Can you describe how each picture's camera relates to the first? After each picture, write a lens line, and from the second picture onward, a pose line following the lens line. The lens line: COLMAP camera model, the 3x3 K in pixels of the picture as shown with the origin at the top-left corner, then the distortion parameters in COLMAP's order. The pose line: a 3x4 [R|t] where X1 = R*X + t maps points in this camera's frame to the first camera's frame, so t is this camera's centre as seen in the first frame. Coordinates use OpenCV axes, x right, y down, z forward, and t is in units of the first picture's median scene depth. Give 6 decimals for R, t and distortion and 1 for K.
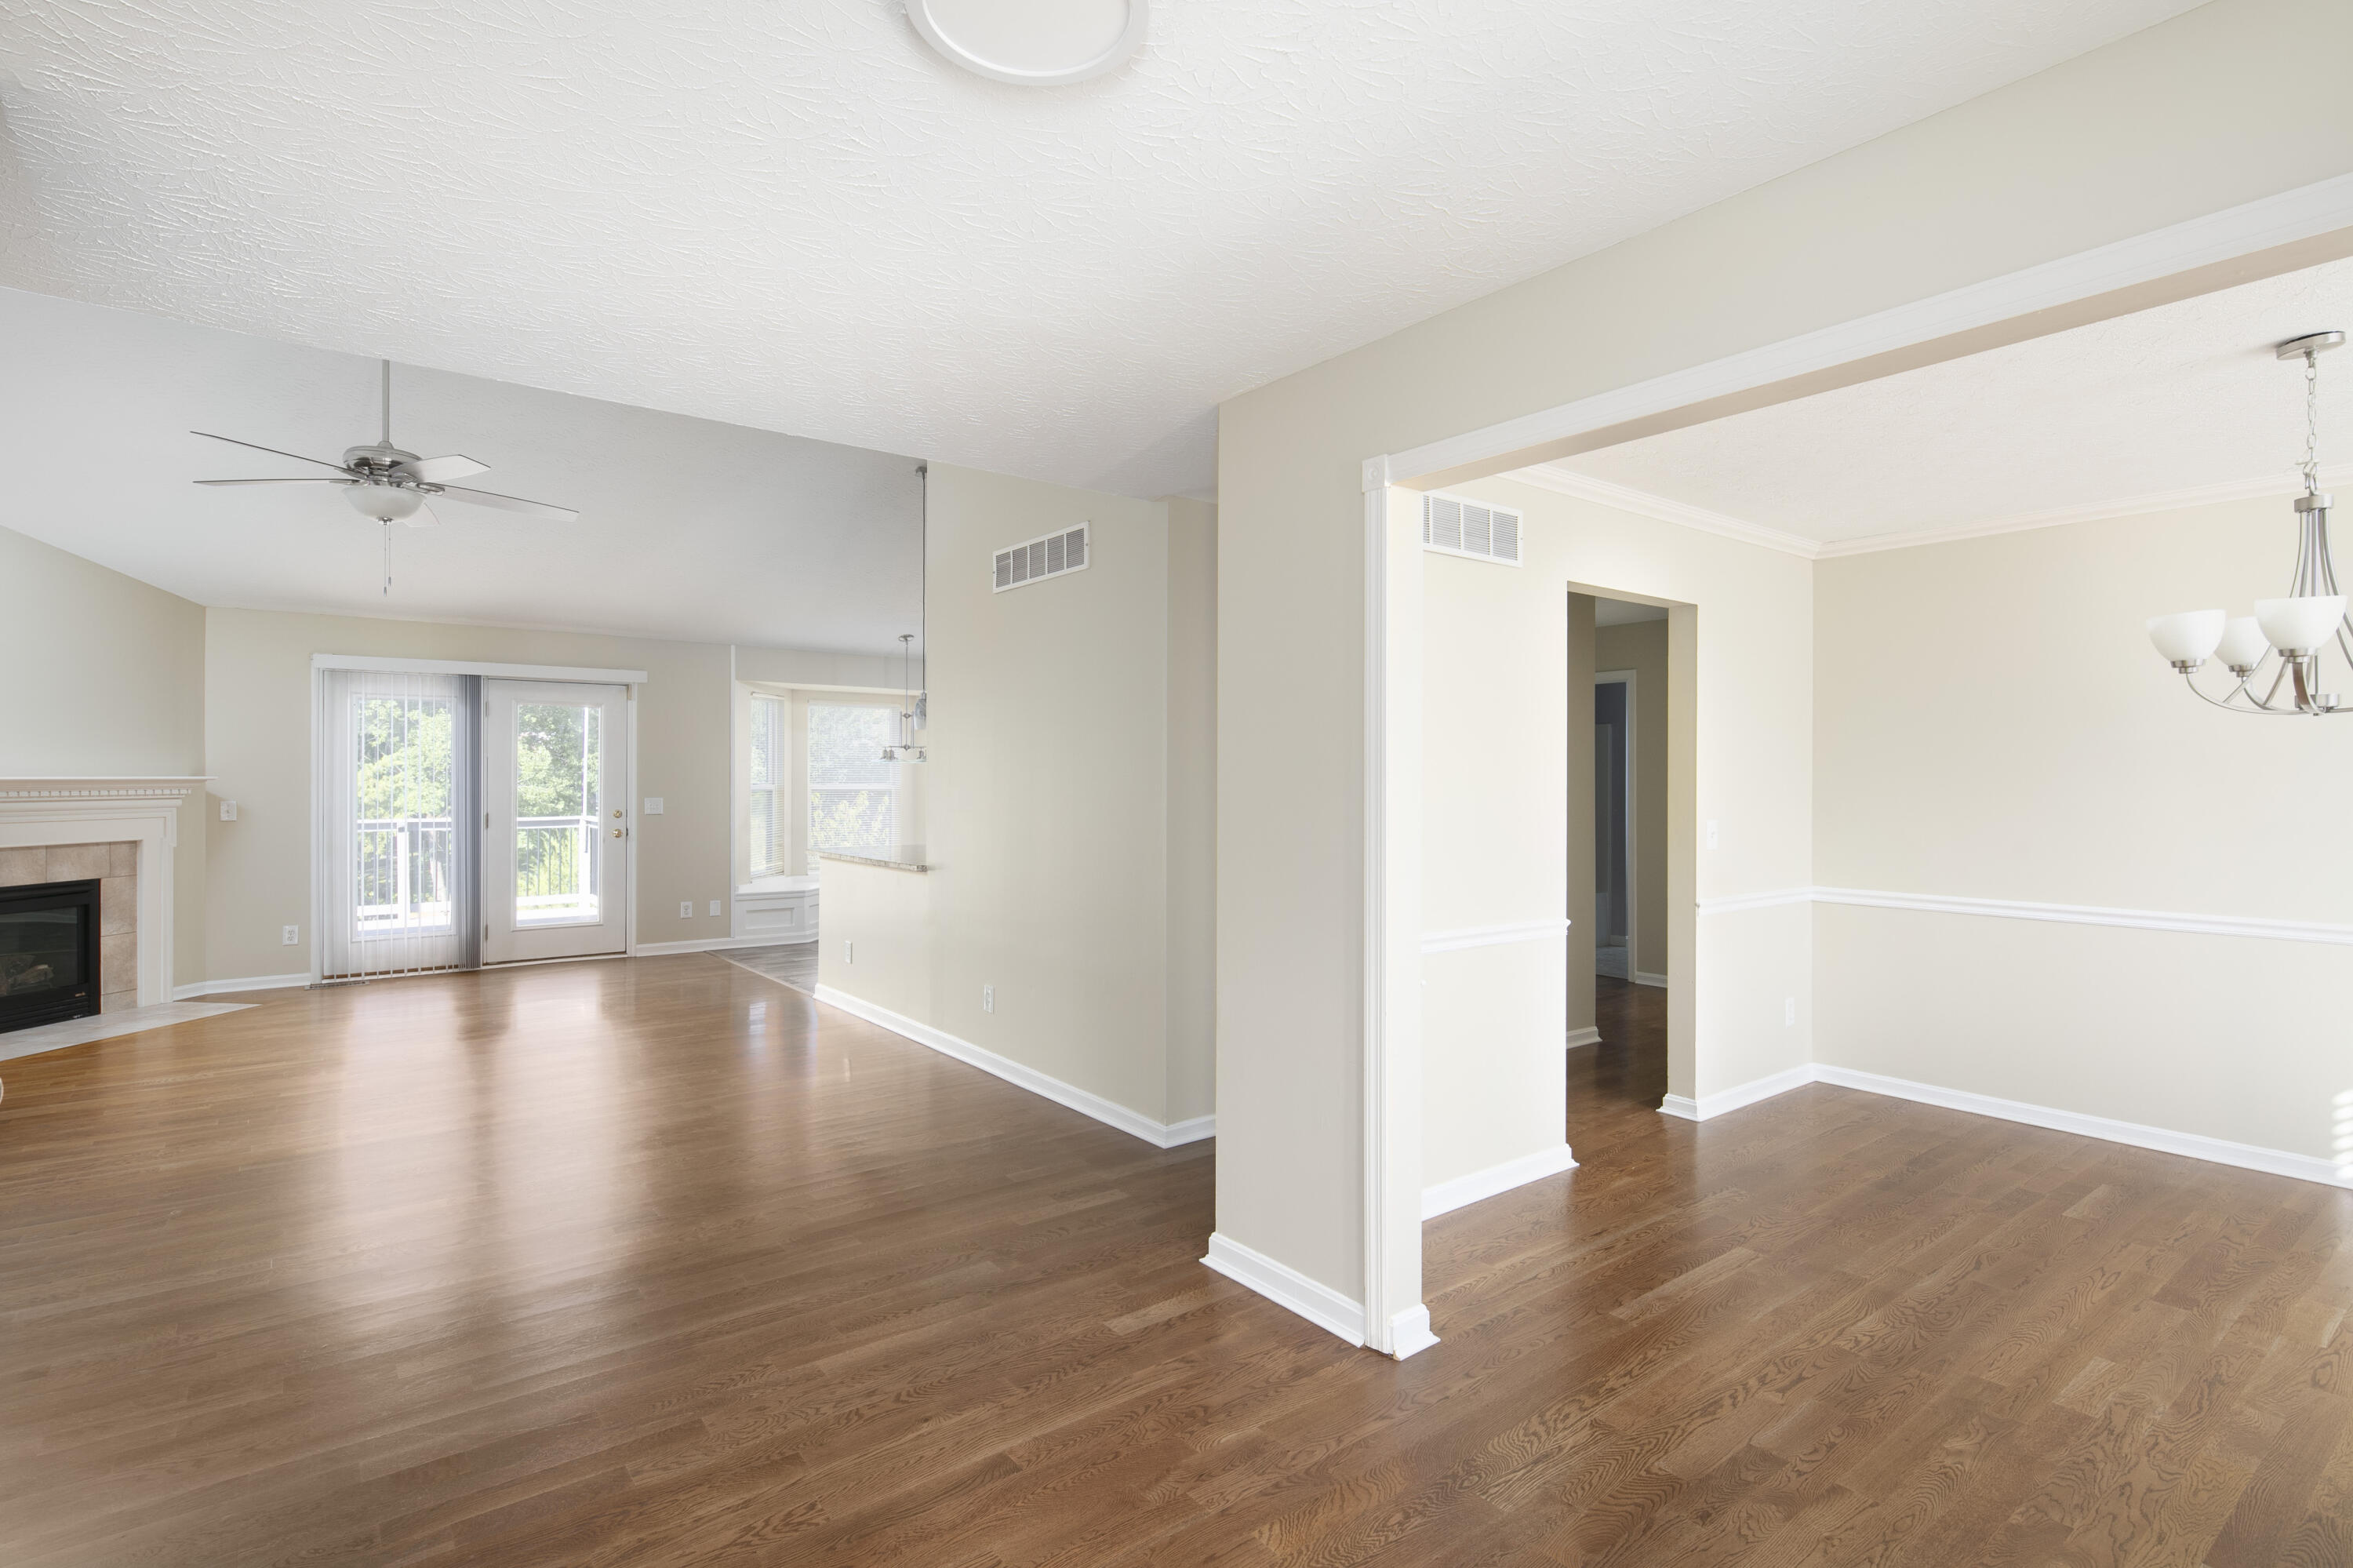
lens RADIAL K [[1142.1, 0, 1162.0], [0, 1142.1, 768.9], [0, 0, 1]] dist [0.018310, -0.011747]
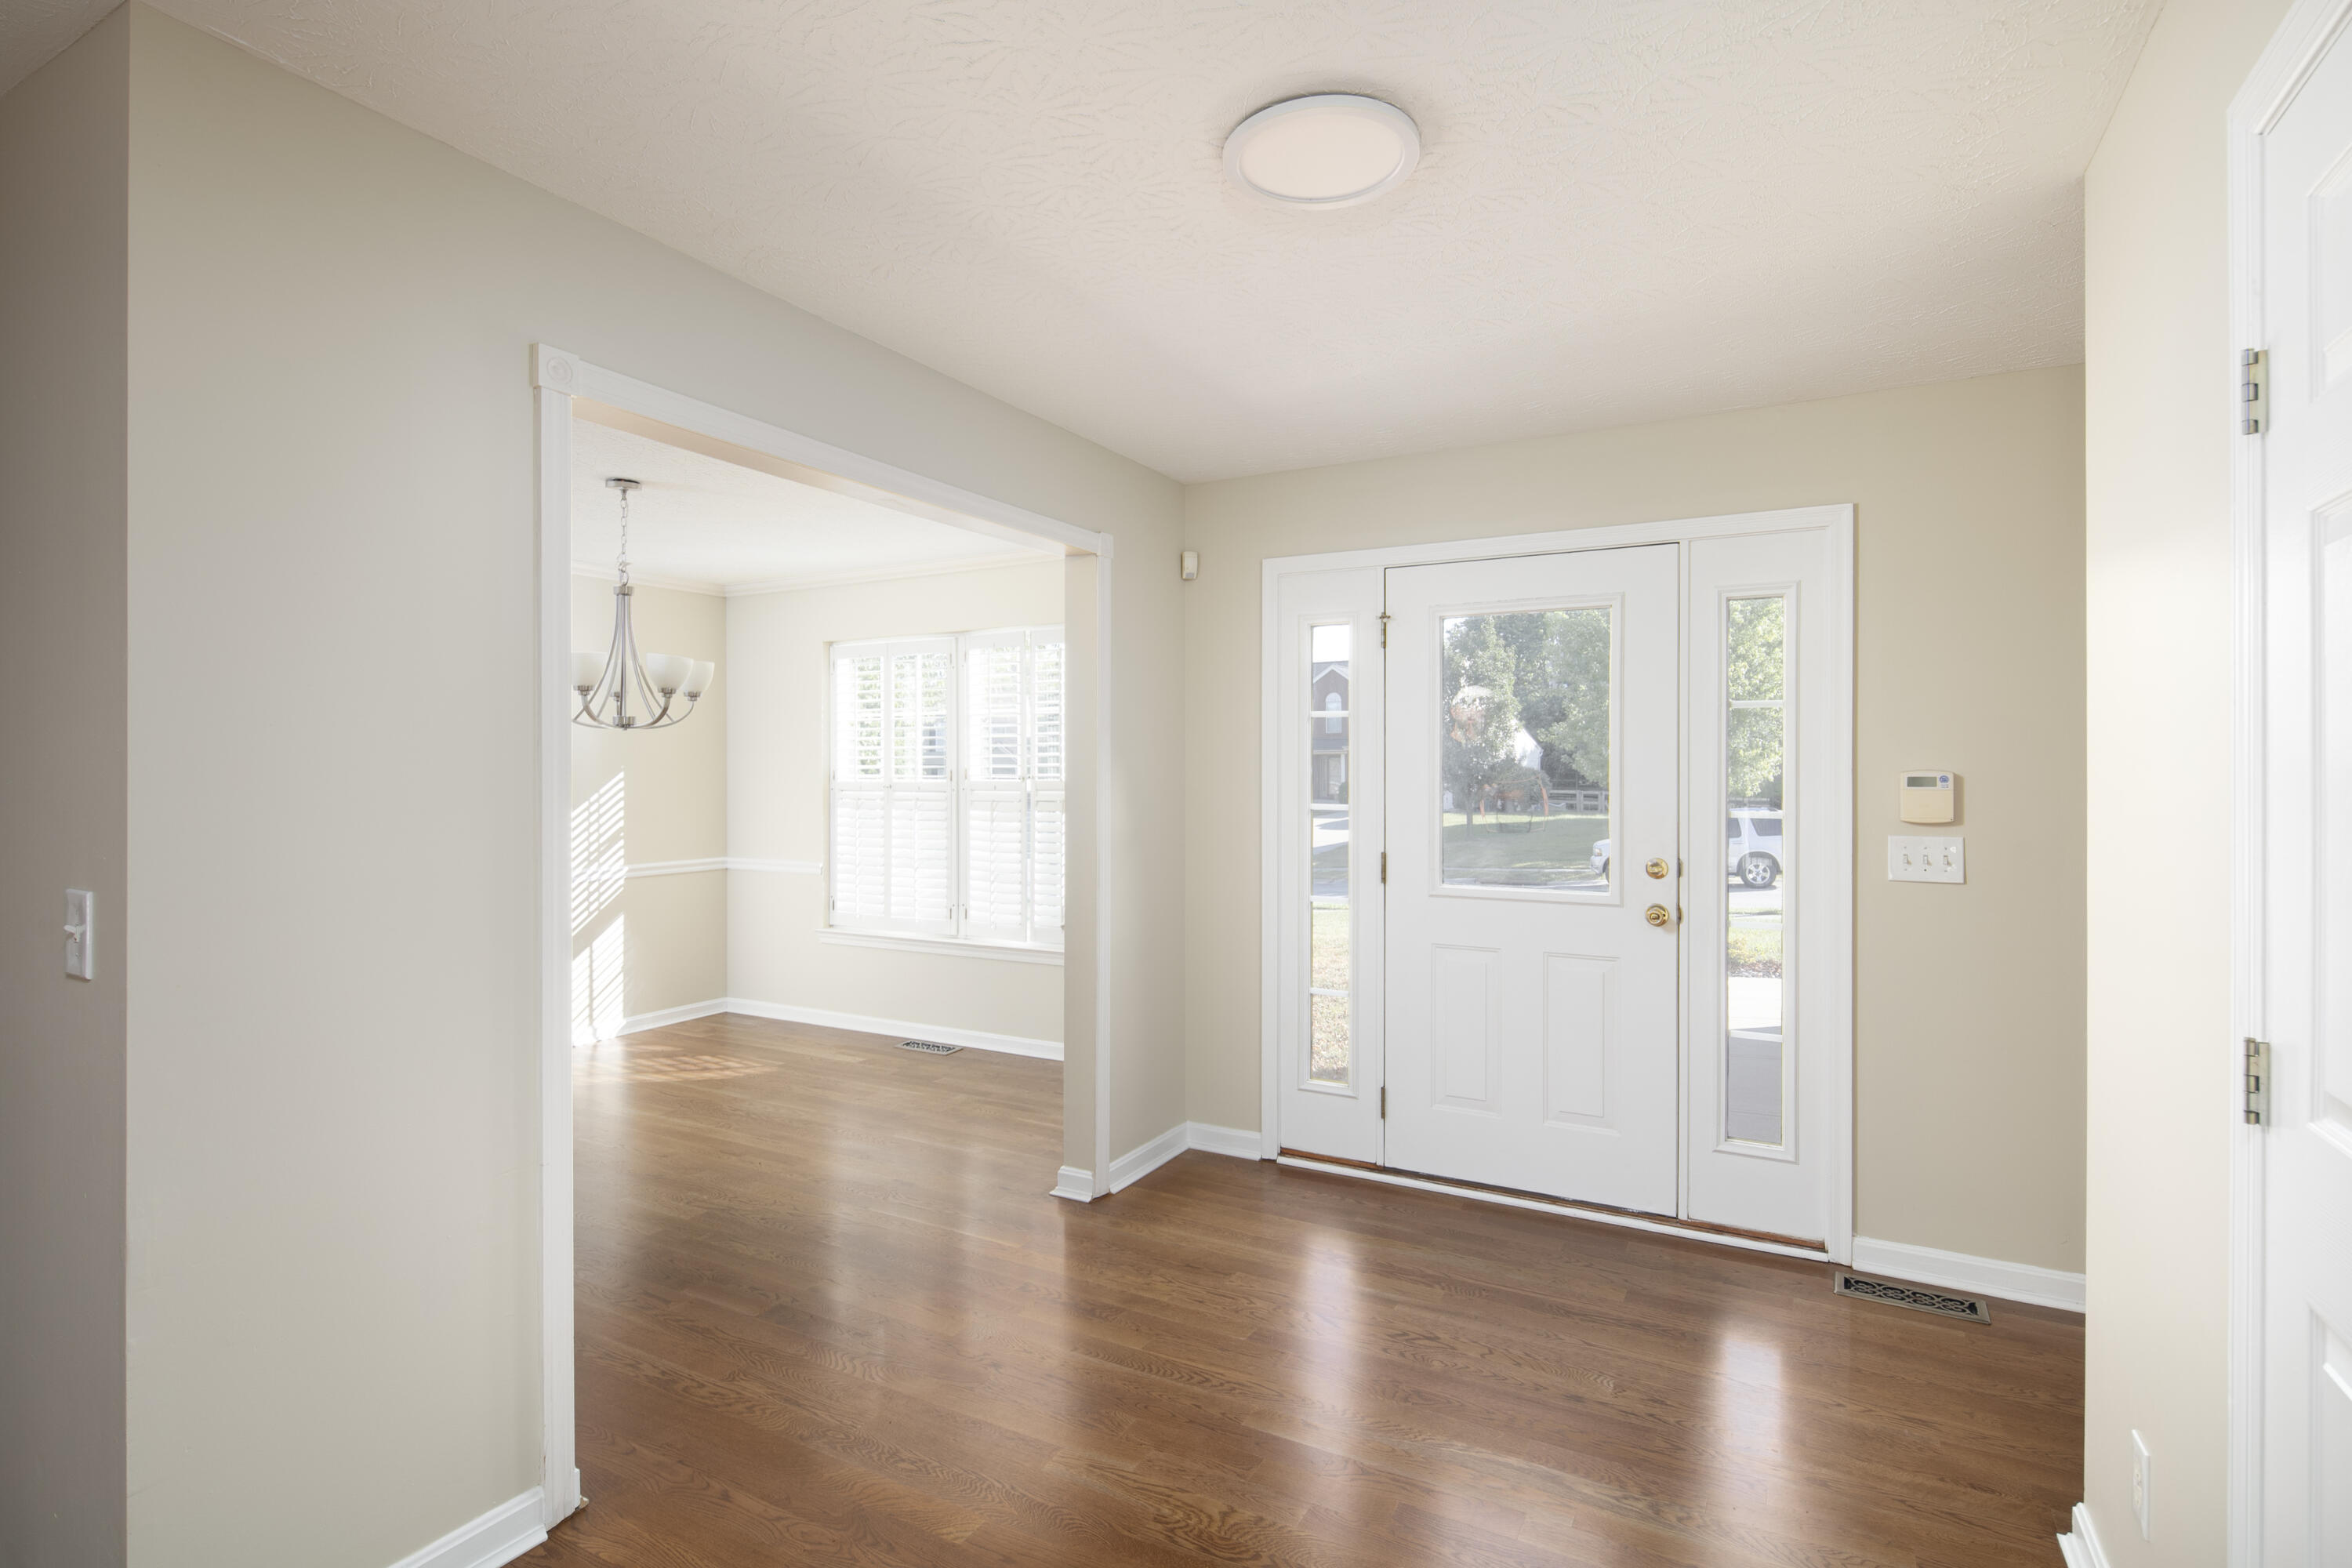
lens RADIAL K [[1141.5, 0, 1191.7], [0, 1141.5, 773.1], [0, 0, 1]] dist [0.018310, -0.011747]
pose [[-0.417835, -0.004623, 0.908511, -0.282895], [-0.012468, 0.999922, -0.000645, 0.000495], [-0.908437, -0.011597, -0.417860, 0.390923]]
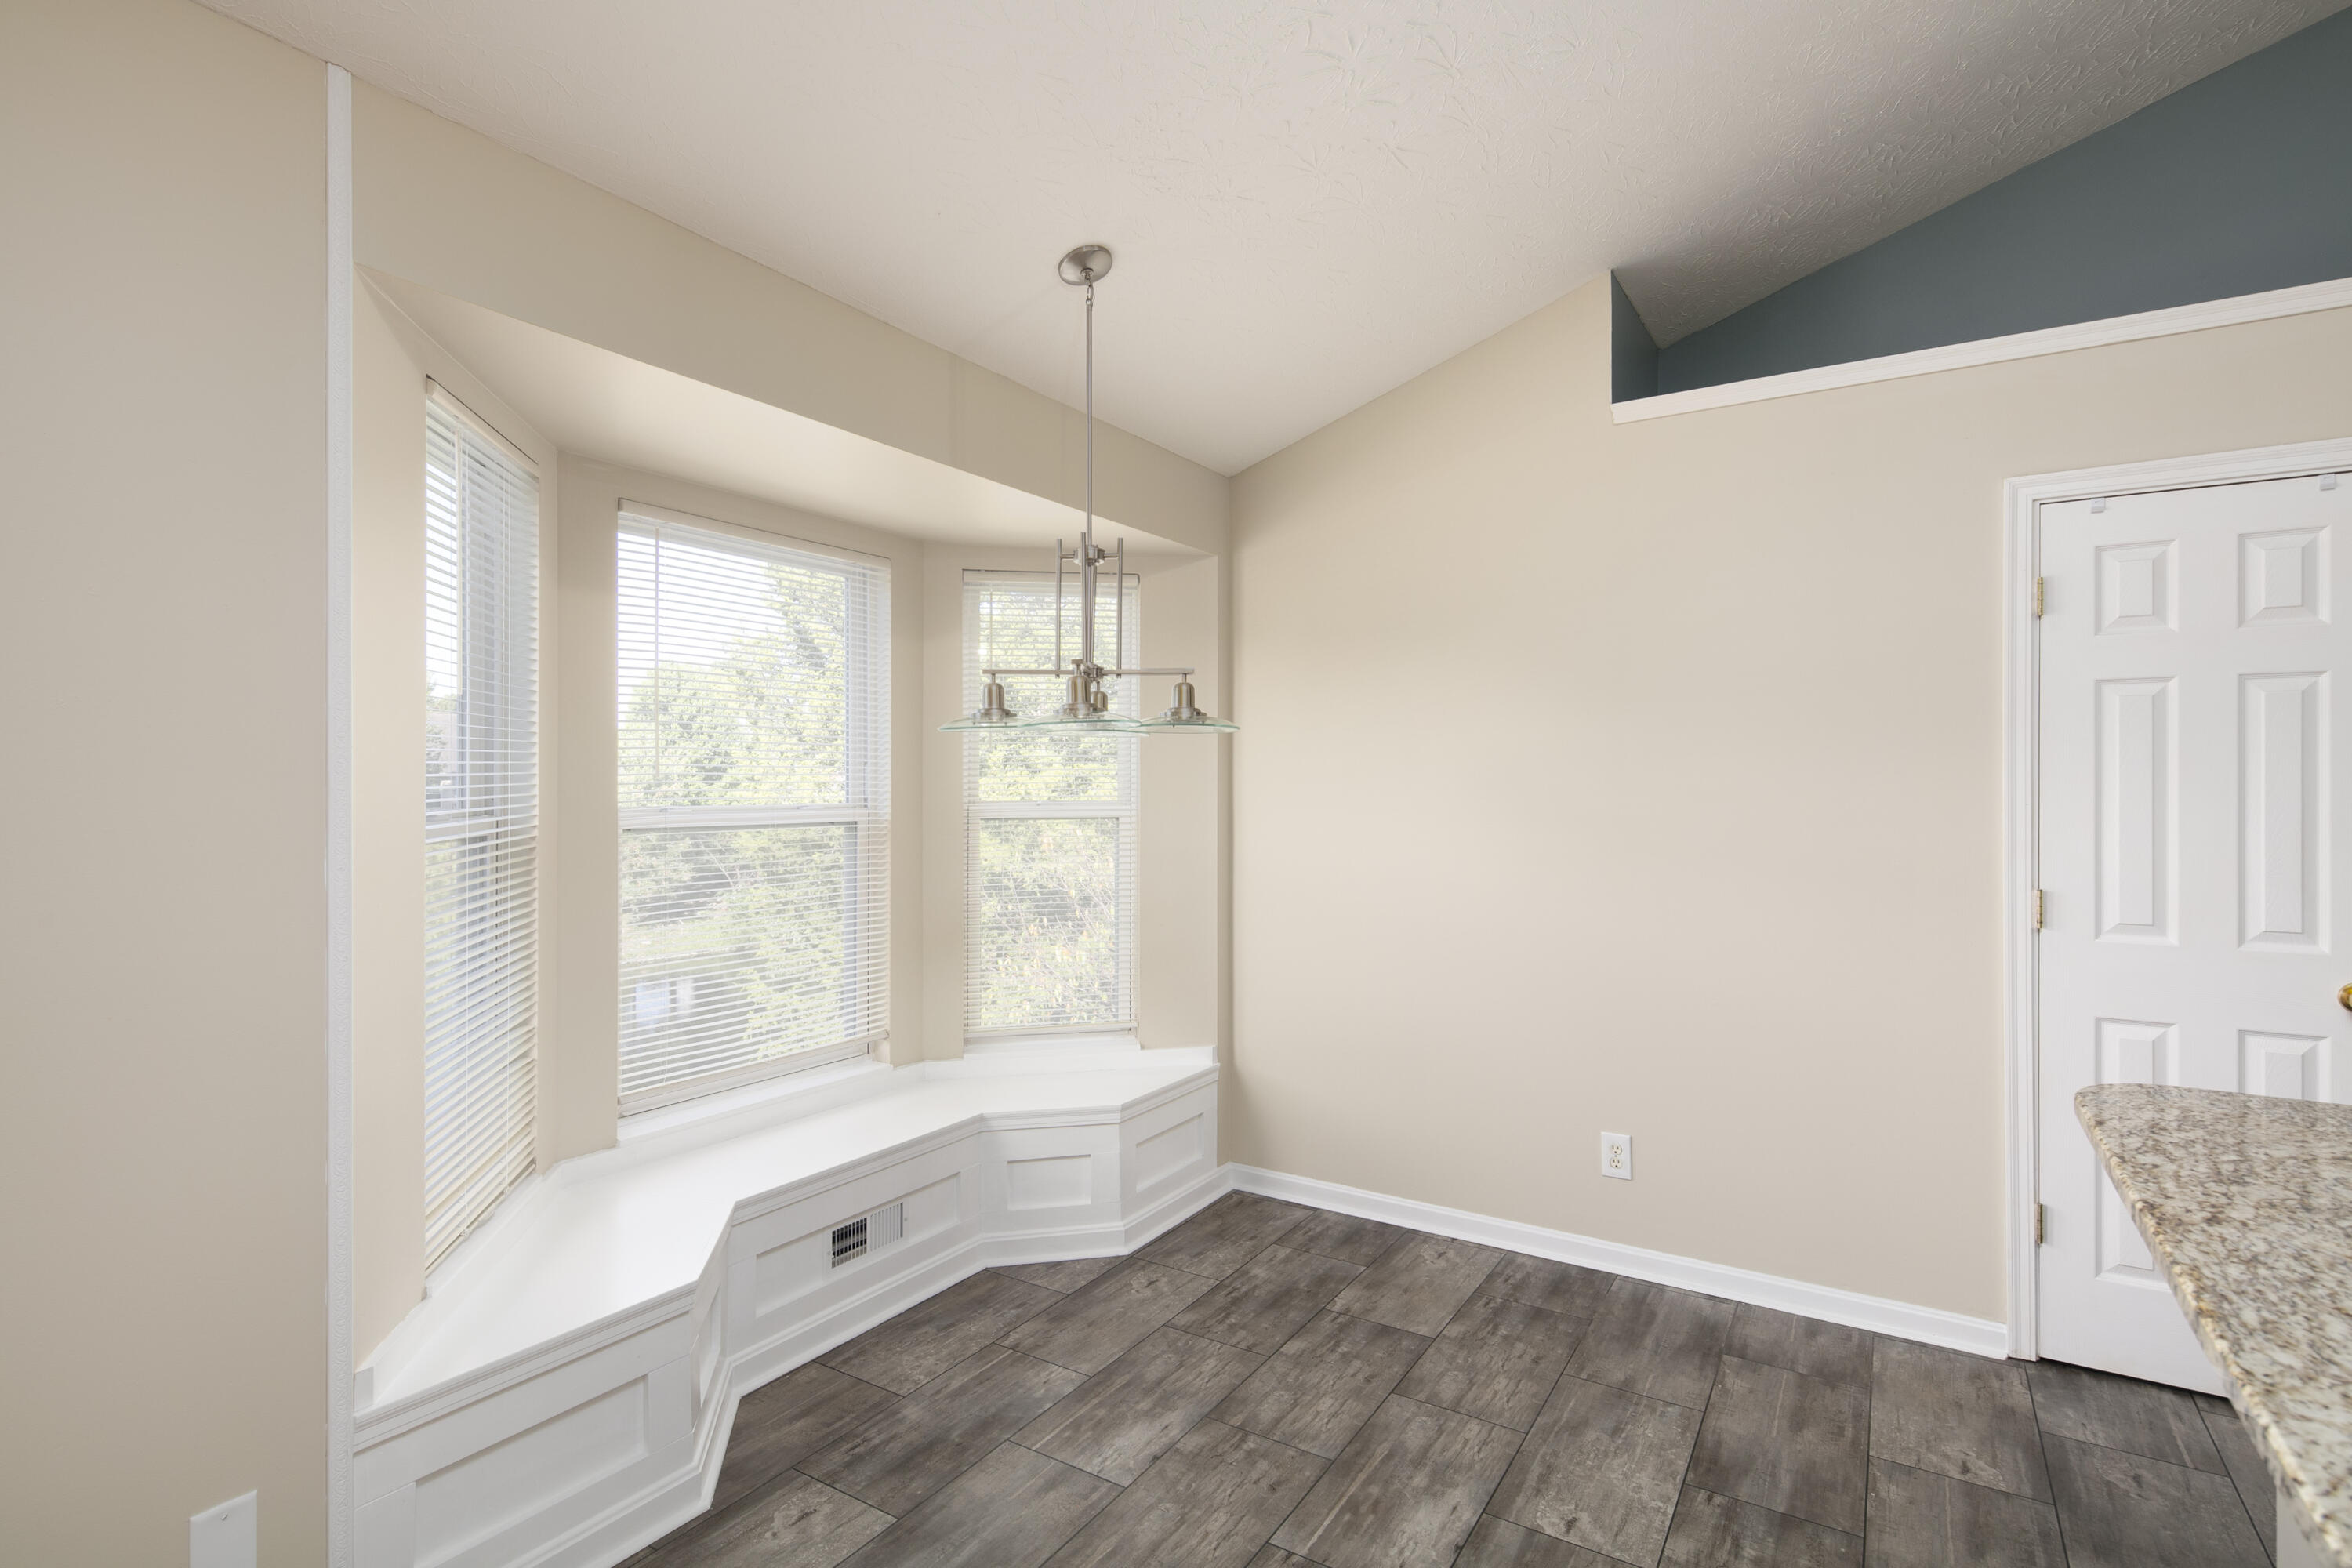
lens RADIAL K [[1141.5, 0, 1165.3], [0, 1141.5, 775.5], [0, 0, 1]] dist [0.018310, -0.011747]
pose [[0.938497, 0.004281, 0.345261, -0.434309], [-0.005347, 0.999983, 0.002137, 0.006532], [-0.345246, -0.003852, 0.938504, 1.077657]]
